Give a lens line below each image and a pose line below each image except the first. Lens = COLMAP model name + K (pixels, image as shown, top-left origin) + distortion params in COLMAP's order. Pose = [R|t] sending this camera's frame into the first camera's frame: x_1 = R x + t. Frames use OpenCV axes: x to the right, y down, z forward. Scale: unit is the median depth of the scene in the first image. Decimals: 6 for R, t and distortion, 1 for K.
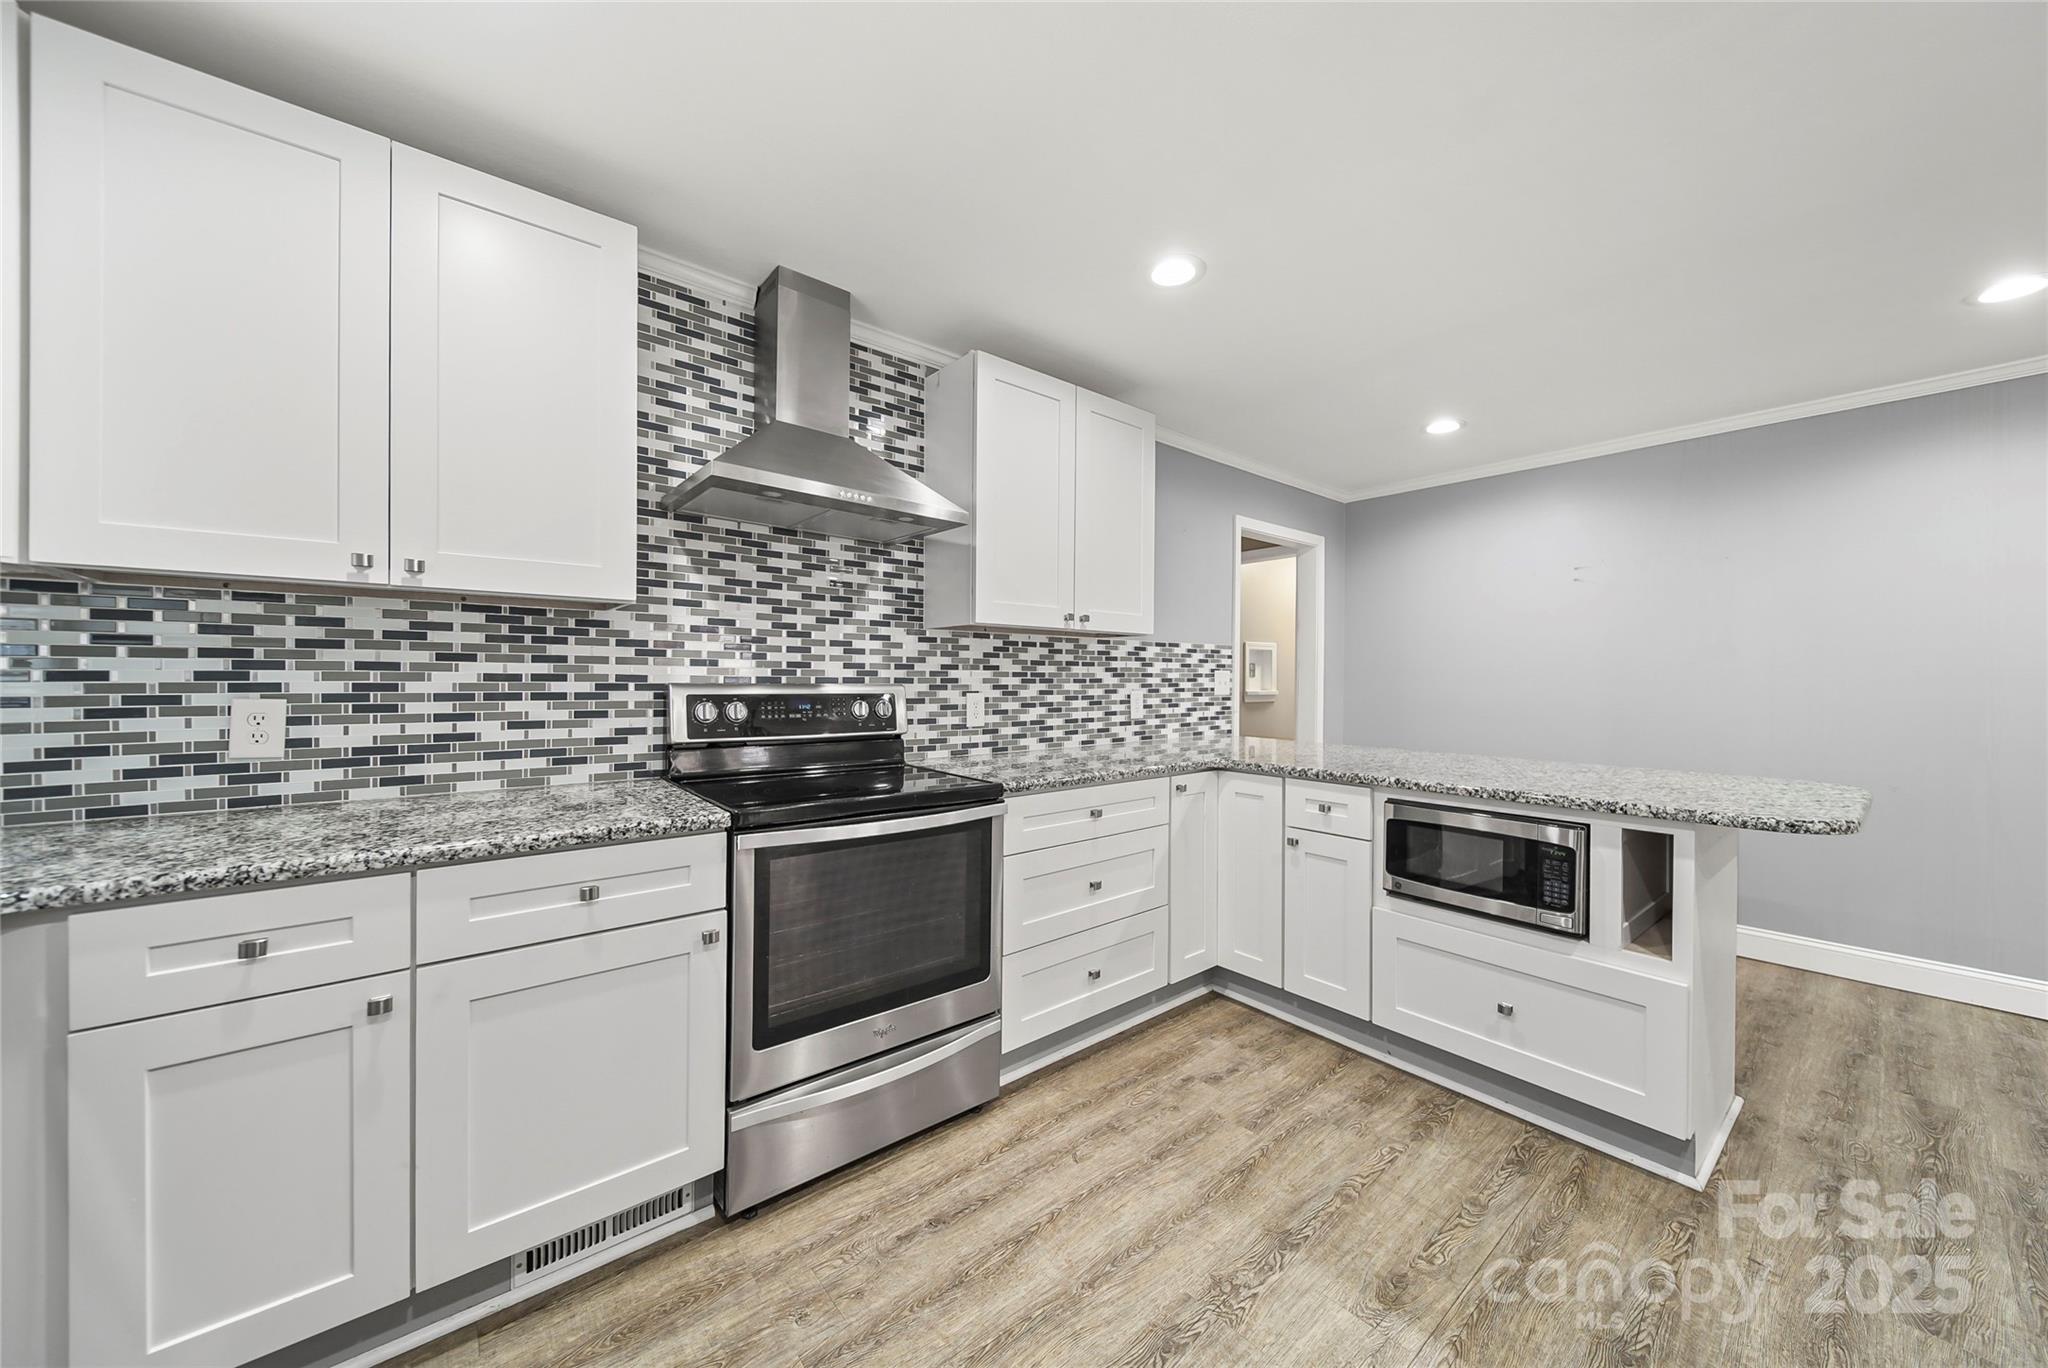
lens RADIAL K [[723.6, 0, 1024.0], [0, 723.6, 684.0], [0, 0, 1]] dist [-0.000298, -0.000090]
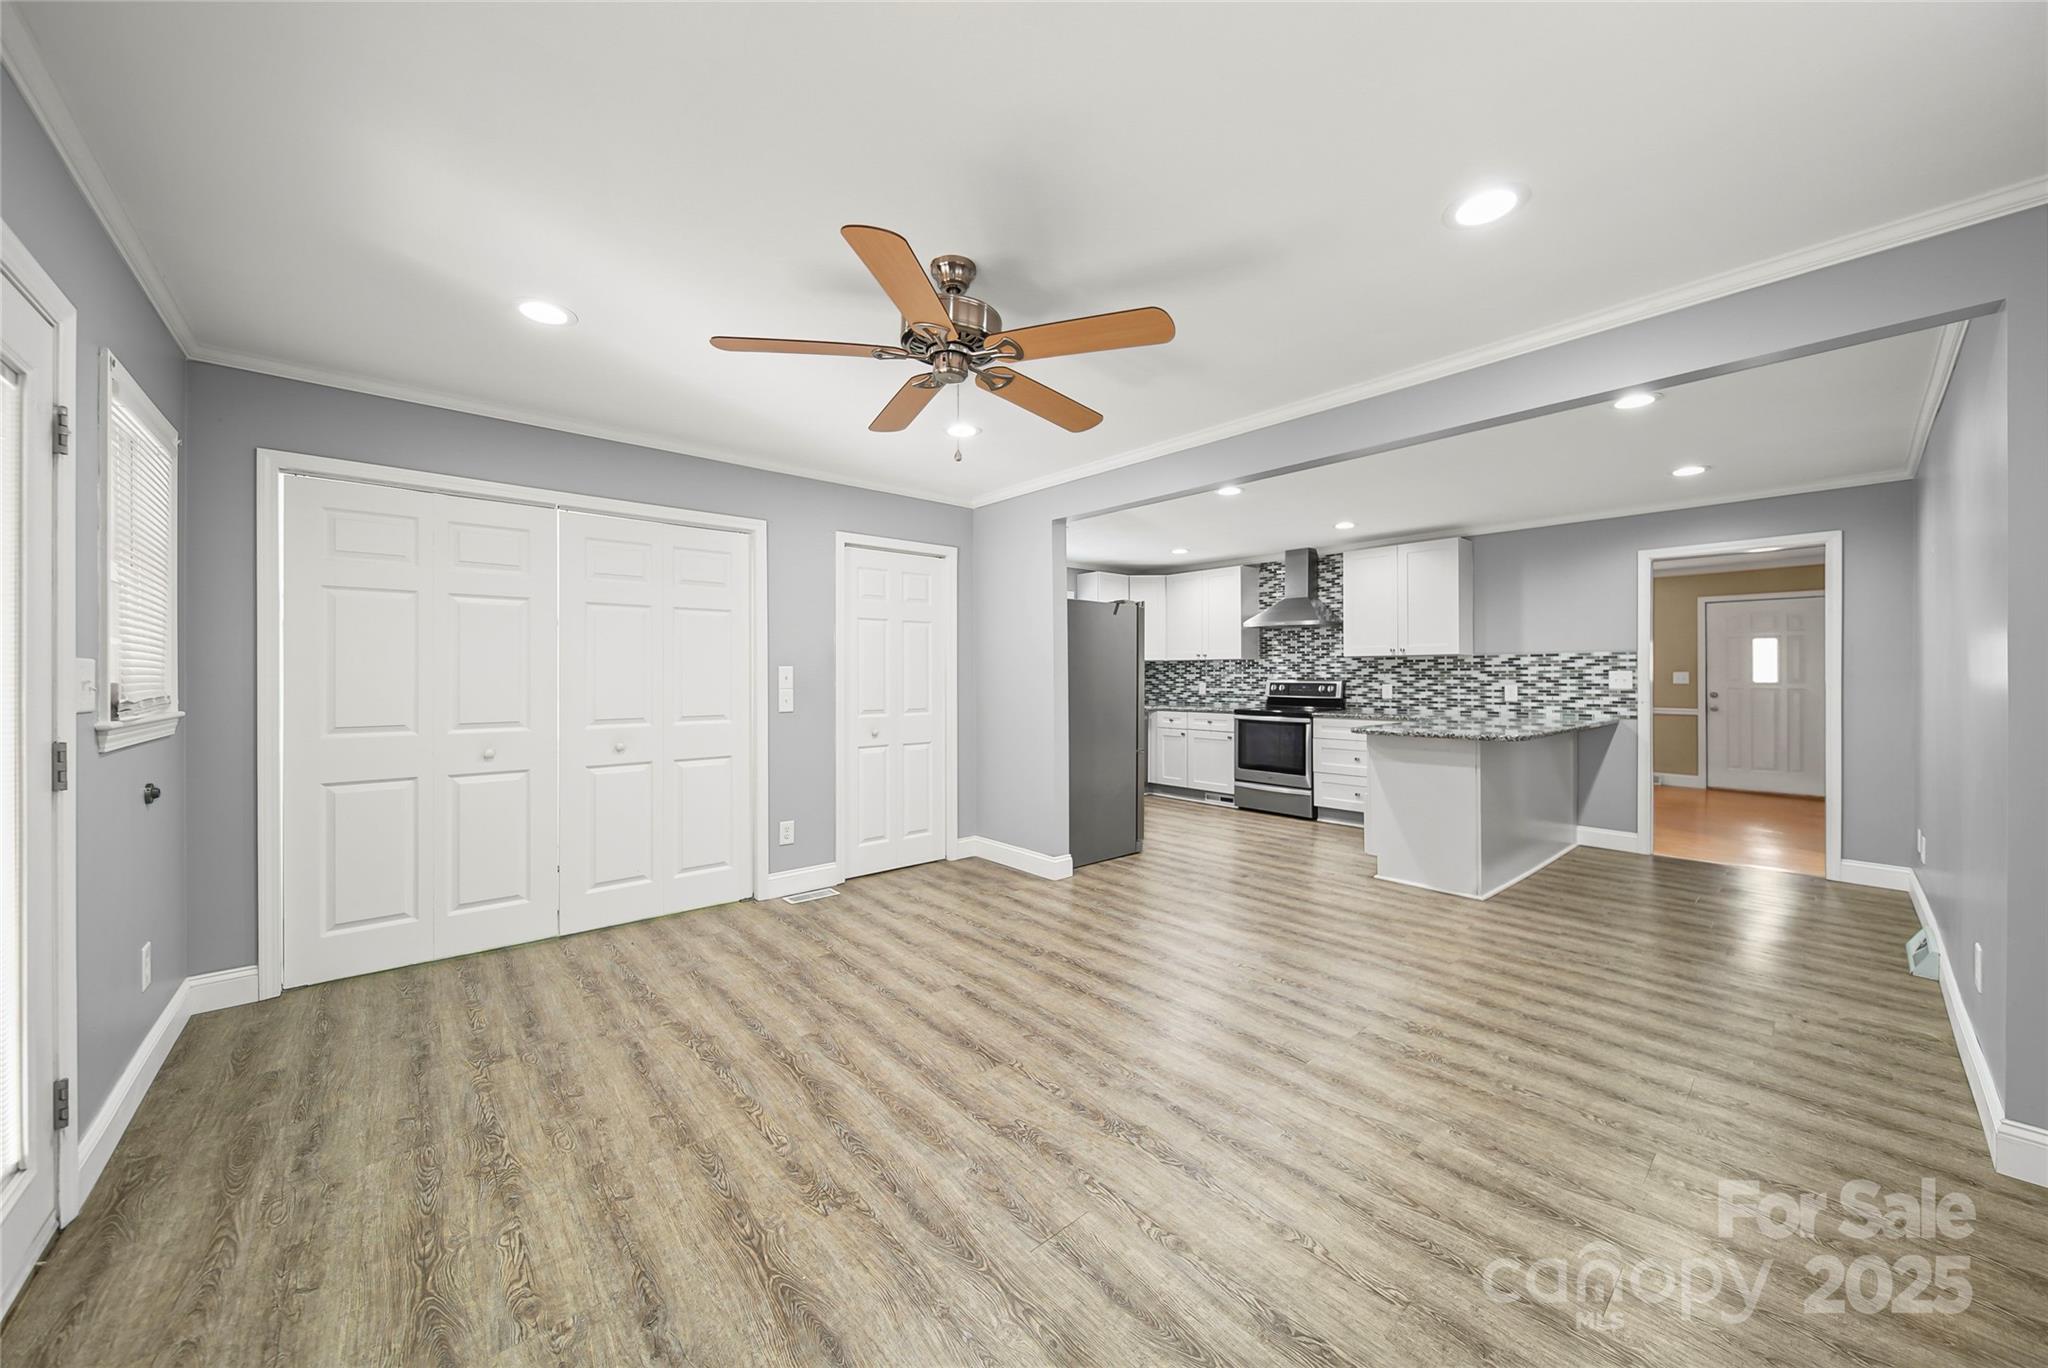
lens RADIAL K [[723.6, 0, 1024.0], [0, 723.6, 684.0], [0, 0, 1]] dist [-0.000298, -0.000090]
pose [[0.025330, 0.006594, -0.999657, 2.089181], [-0.004802, 0.999968, 0.006475, 0.003281], [0.999668, 0.004636, 0.025361, -0.185924]]
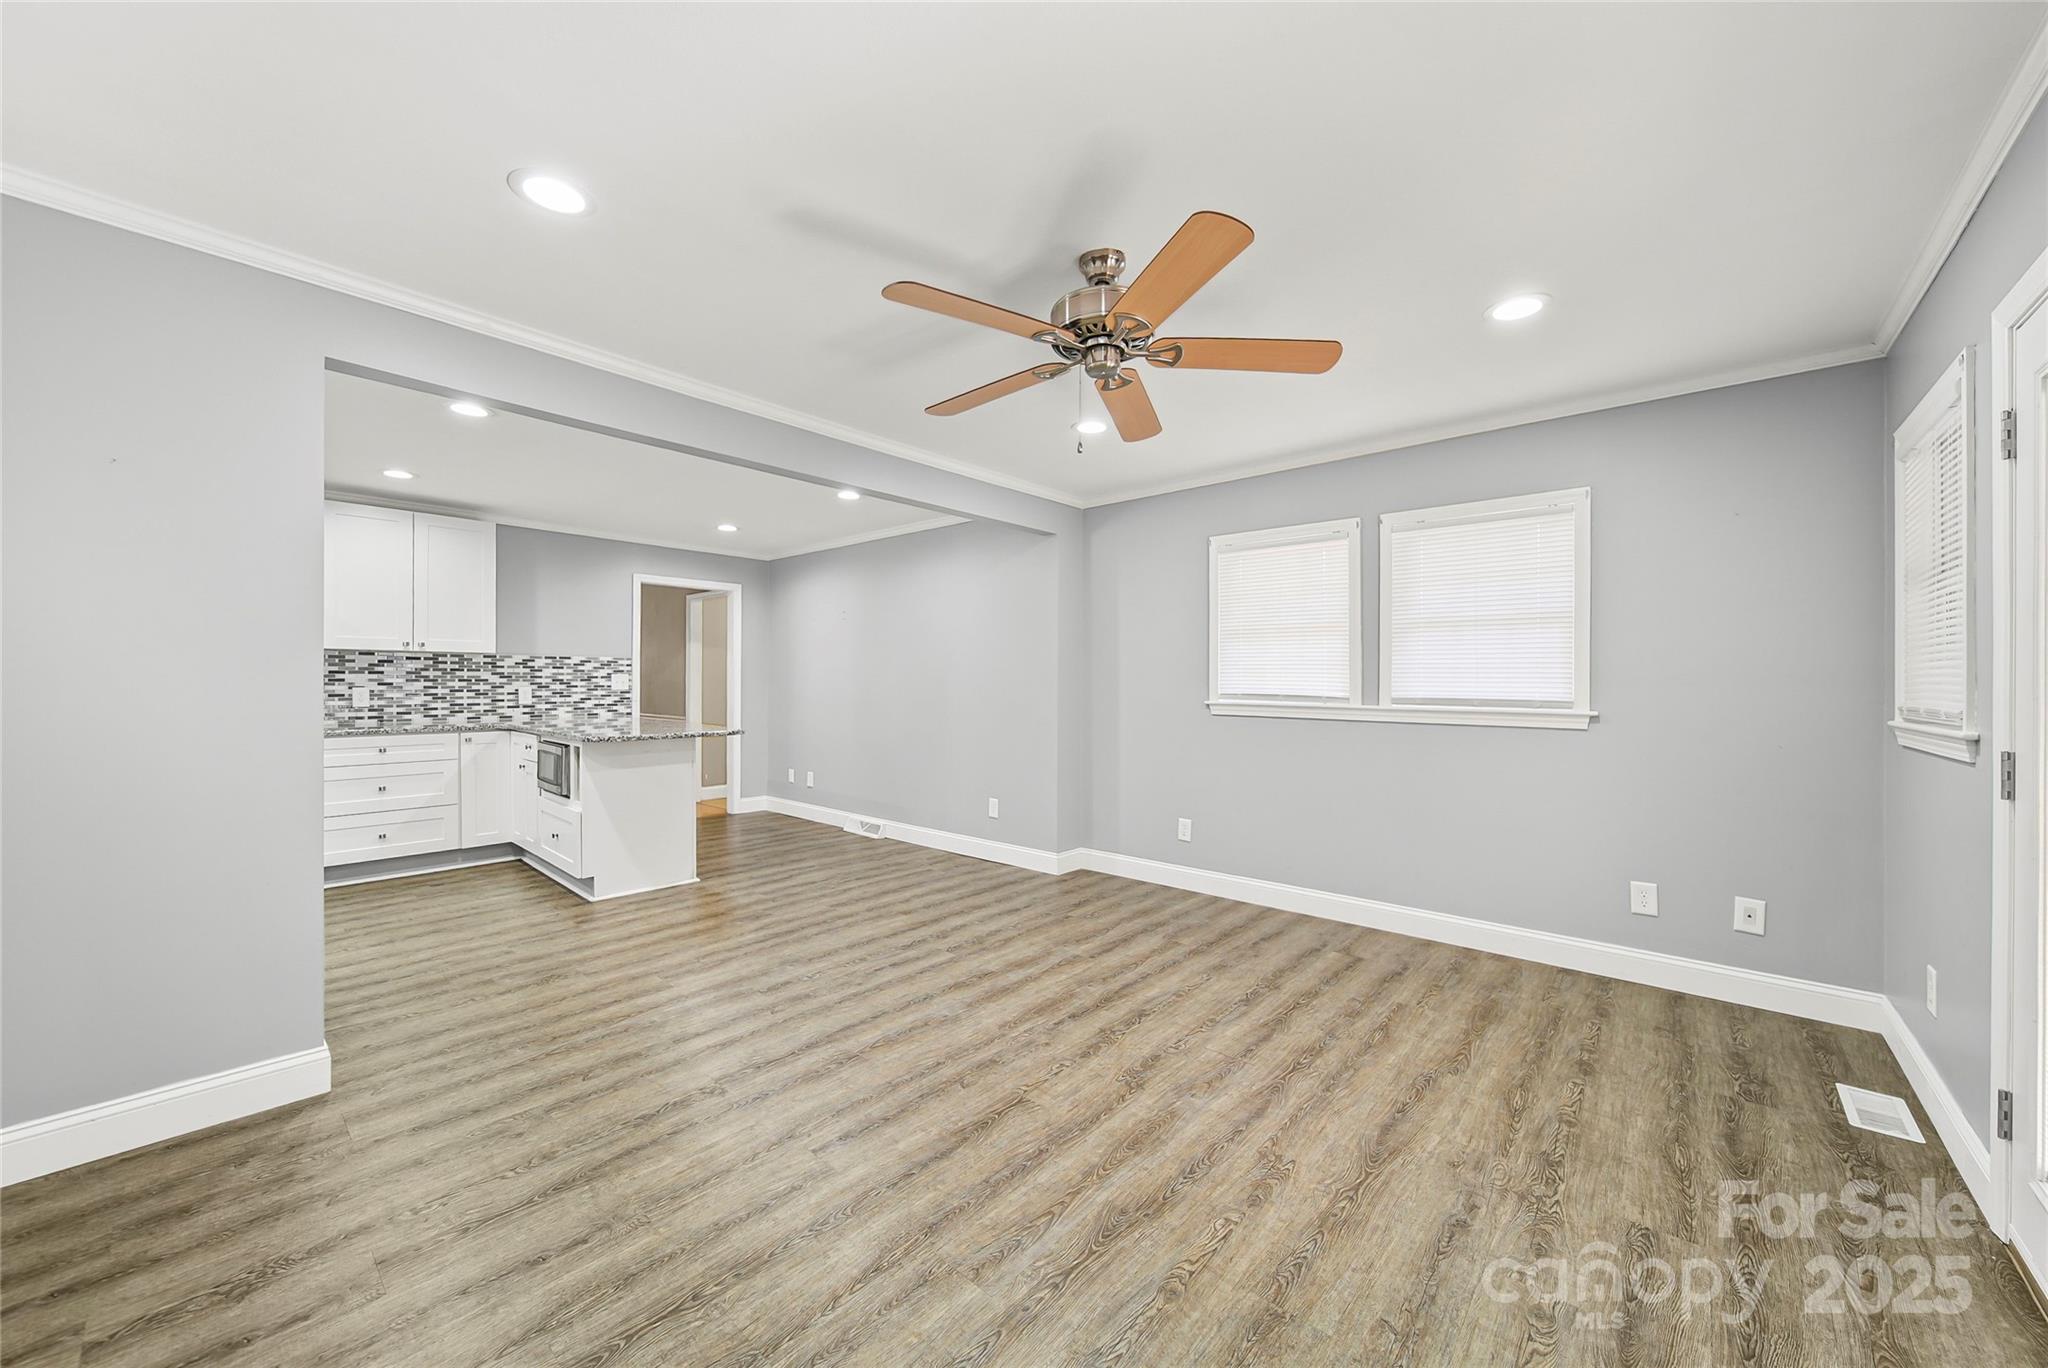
lens RADIAL K [[752.3, 0, 1028.9], [0, 752.3, 682.6], [0, 0, 1]] dist [-0.000500, -0.000171]
pose [[0.987696, 0.001595, 0.156376, 1.167311], [-0.001100, 0.999994, -0.003247, 0.005260], [-0.156380, 0.003035, 0.987692, -0.960210]]
